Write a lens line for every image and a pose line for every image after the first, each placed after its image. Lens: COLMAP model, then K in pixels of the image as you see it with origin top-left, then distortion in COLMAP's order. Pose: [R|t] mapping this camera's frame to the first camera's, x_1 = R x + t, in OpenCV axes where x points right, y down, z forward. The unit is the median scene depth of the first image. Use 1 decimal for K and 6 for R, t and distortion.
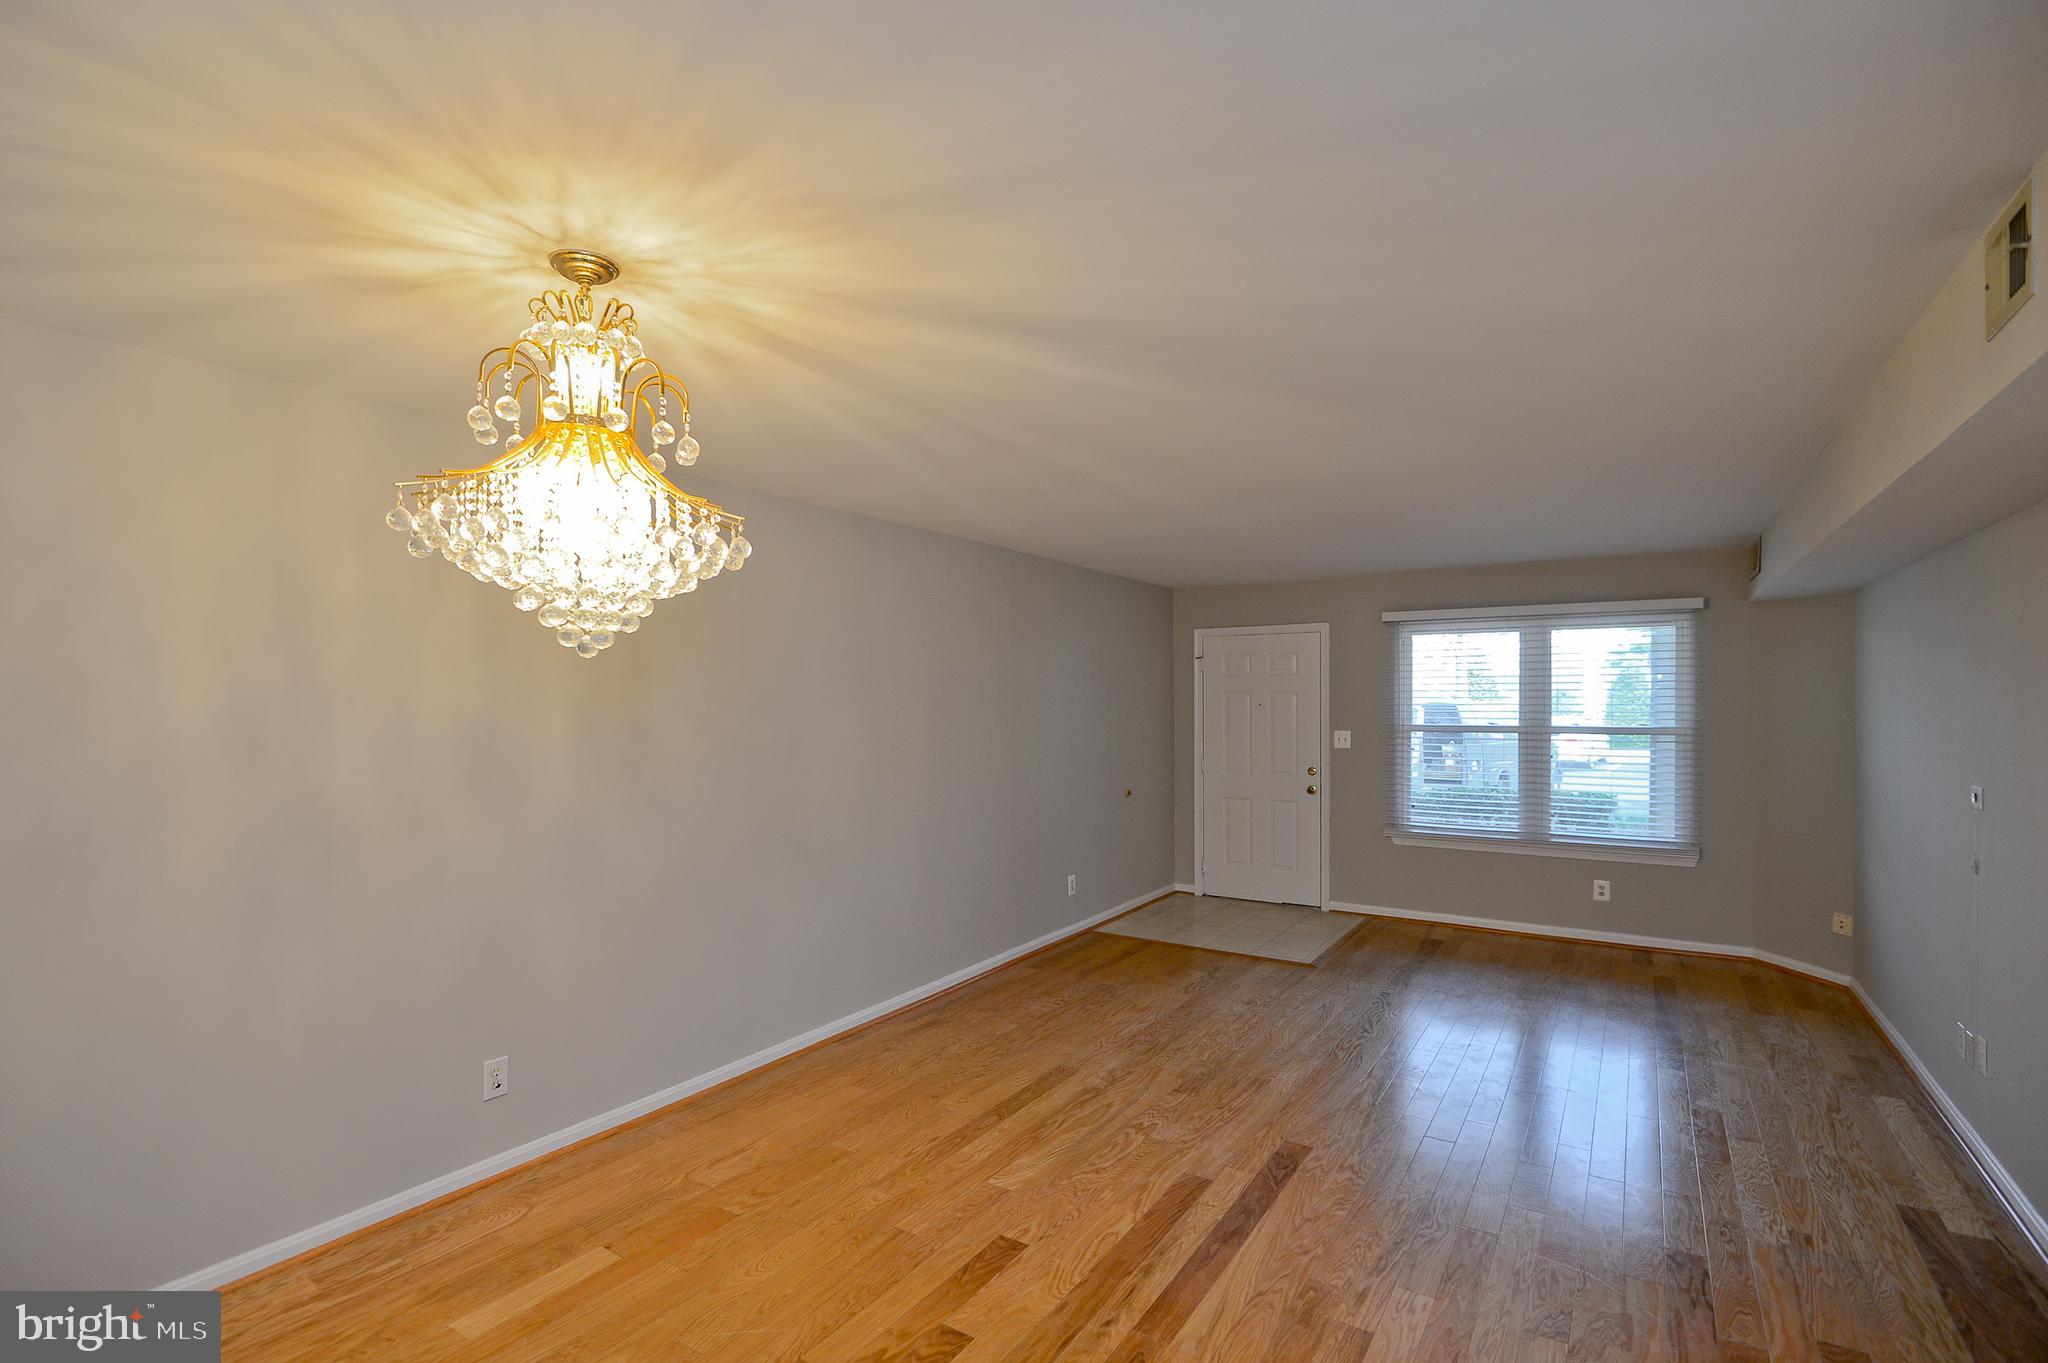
lens RADIAL K [[971.0, 0, 1024.2], [0, 971.0, 700.0], [0, 0, 1]] dist [-0.016242, 0.000110]
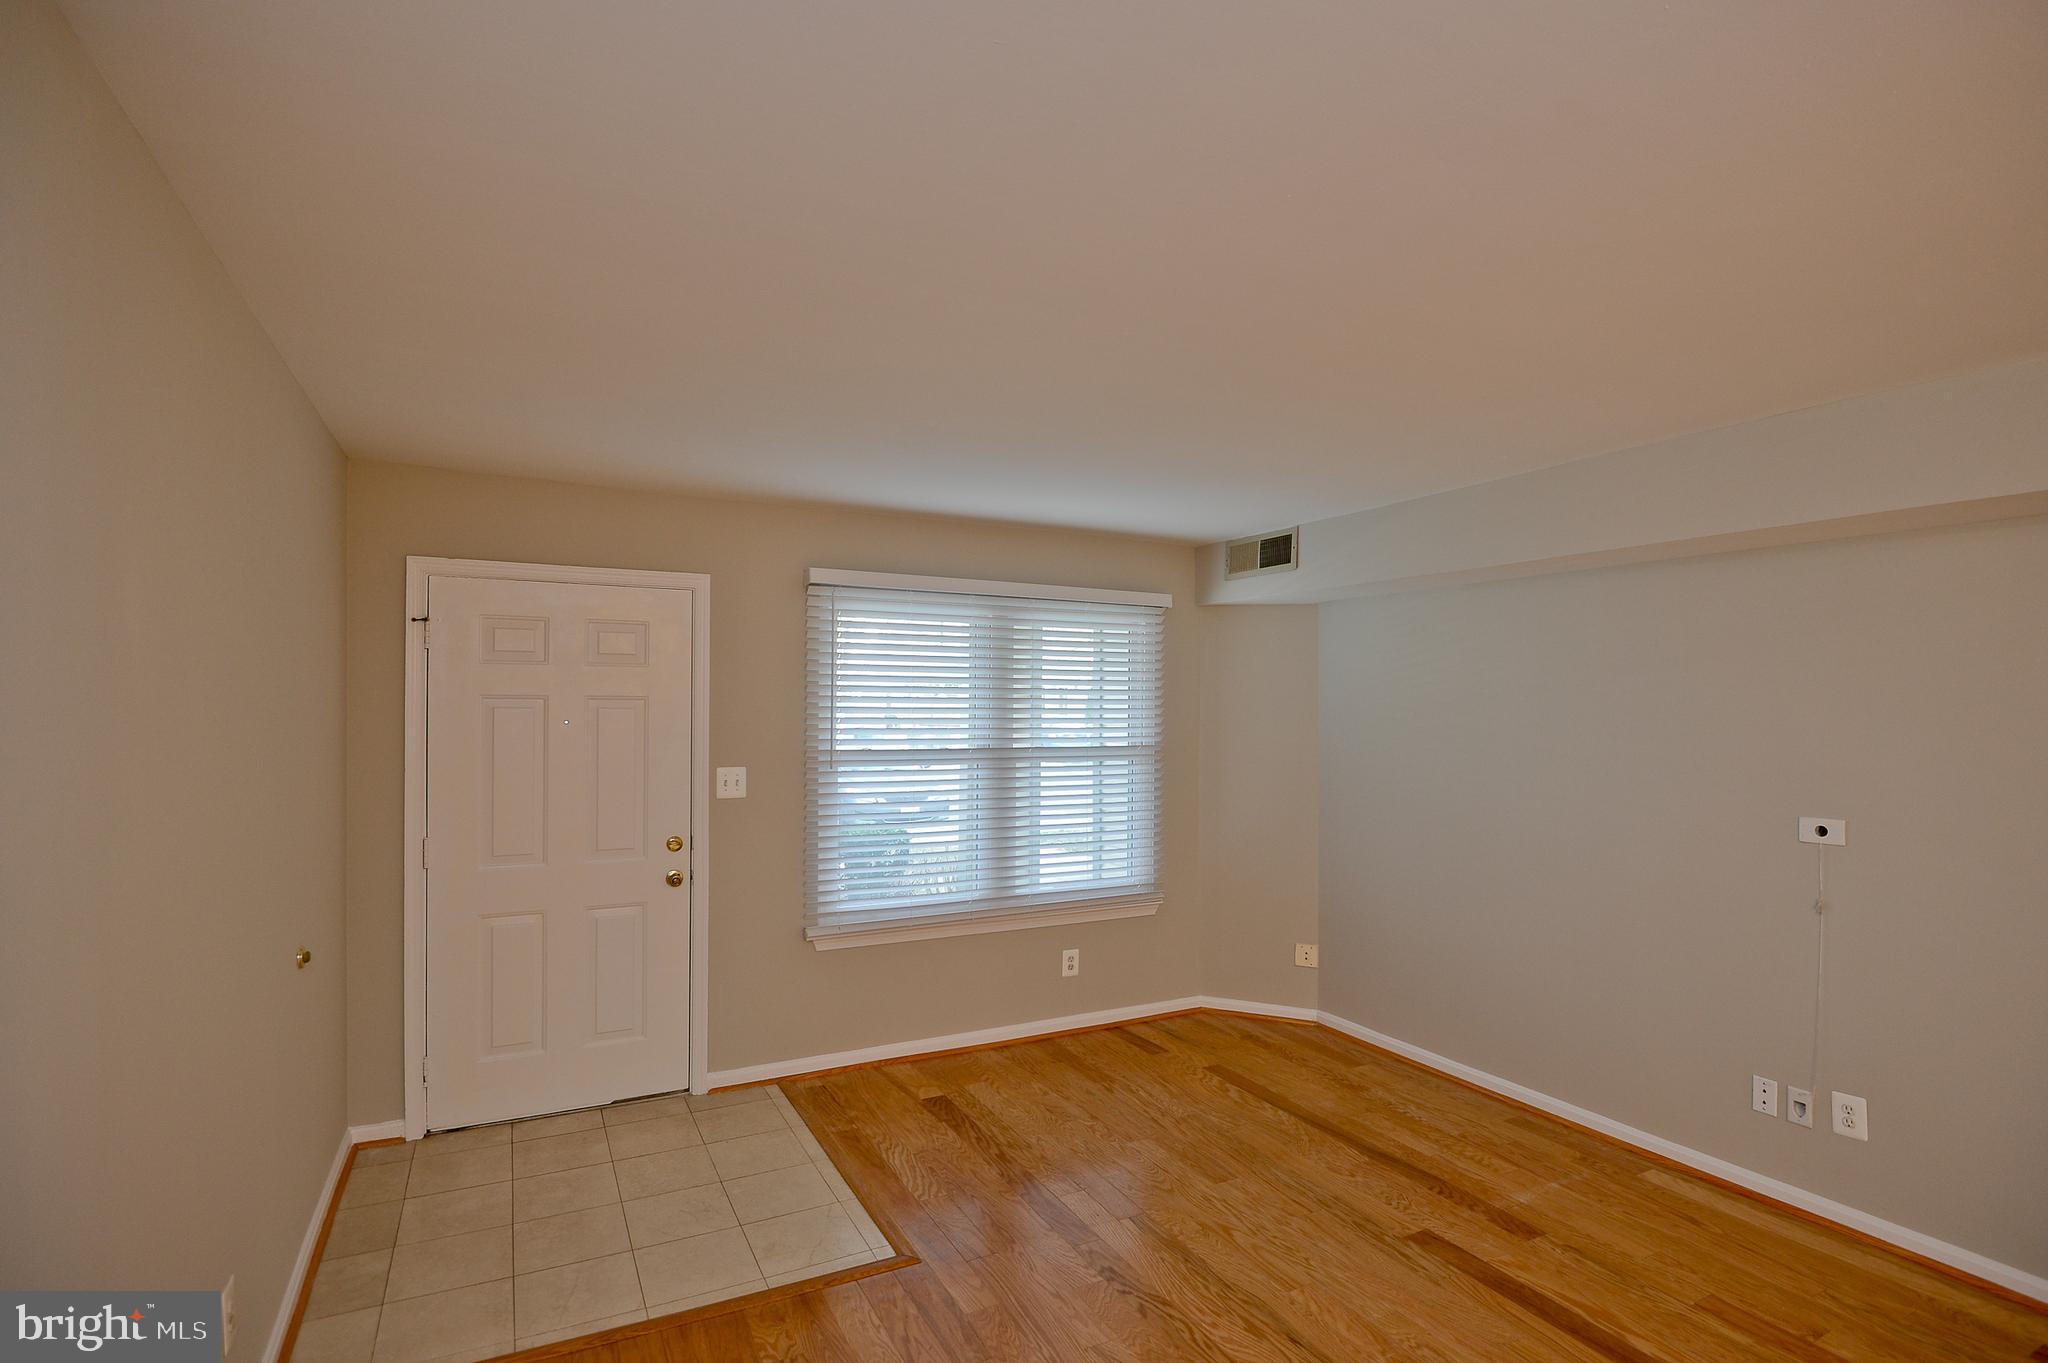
lens RADIAL K [[971.0, 0, 1024.2], [0, 971.0, 700.0], [0, 0, 1]] dist [-0.016242, 0.000110]
pose [[0.486195, 0.013714, 0.873743, -0.104157], [-0.009677, 0.999900, -0.010310, -0.004049], [-0.873797, -0.003442, 0.486279, 0.696898]]
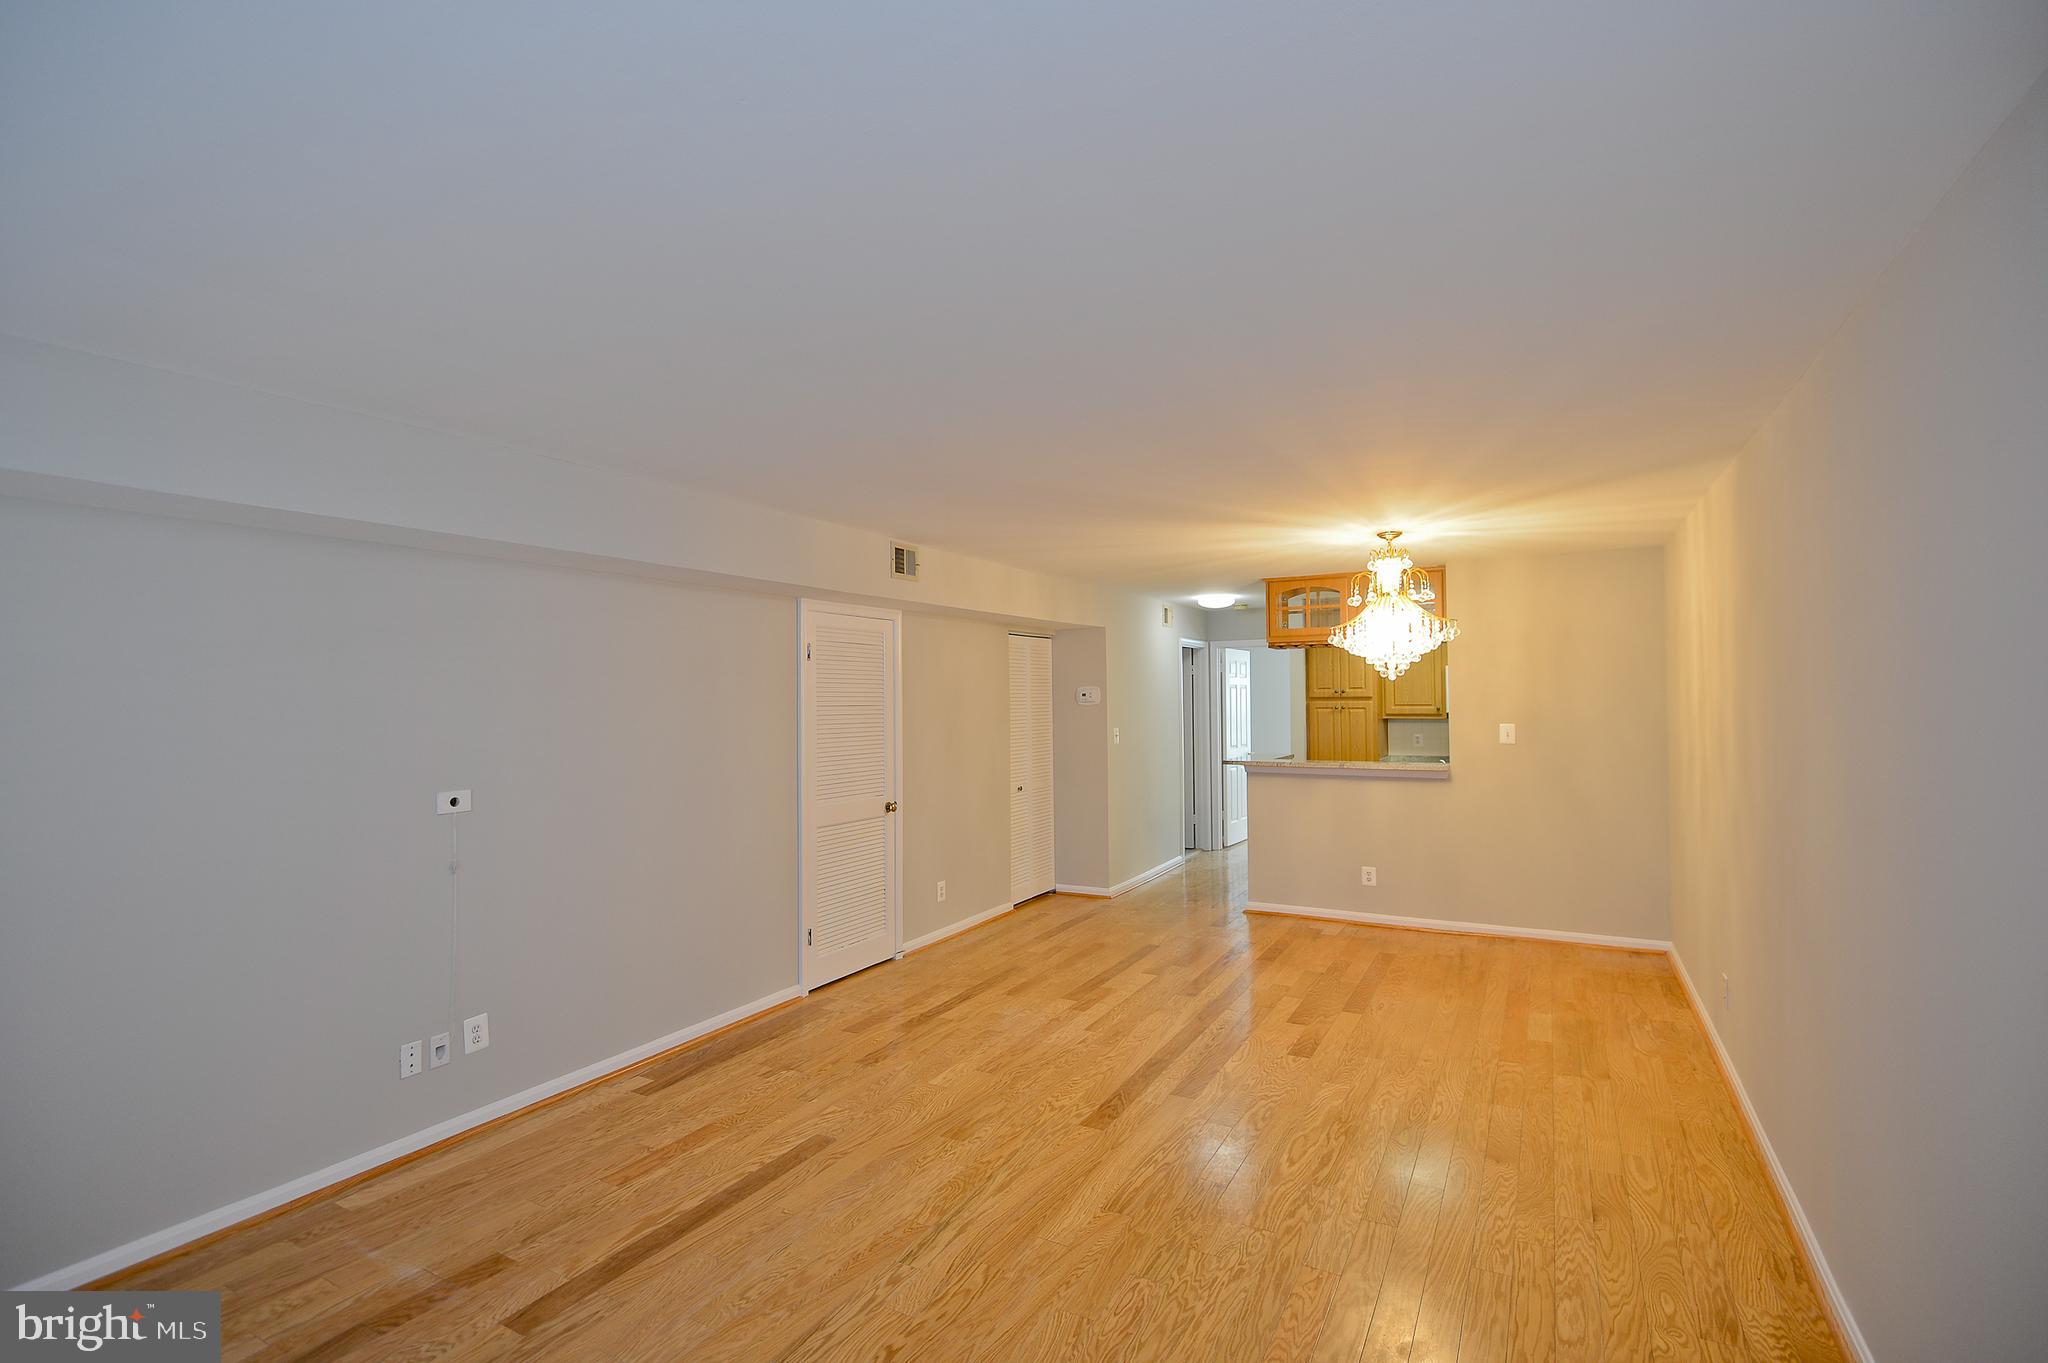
lens RADIAL K [[971.0, 0, 1024.2], [0, 971.0, 700.0], [0, 0, 1]] dist [-0.016242, 0.000110]
pose [[-0.997684, 0.011858, -0.066984, 0.249050], [0.011324, 0.999901, 0.008357, -0.007331], [0.067076, 0.007579, -0.997719, 1.203397]]
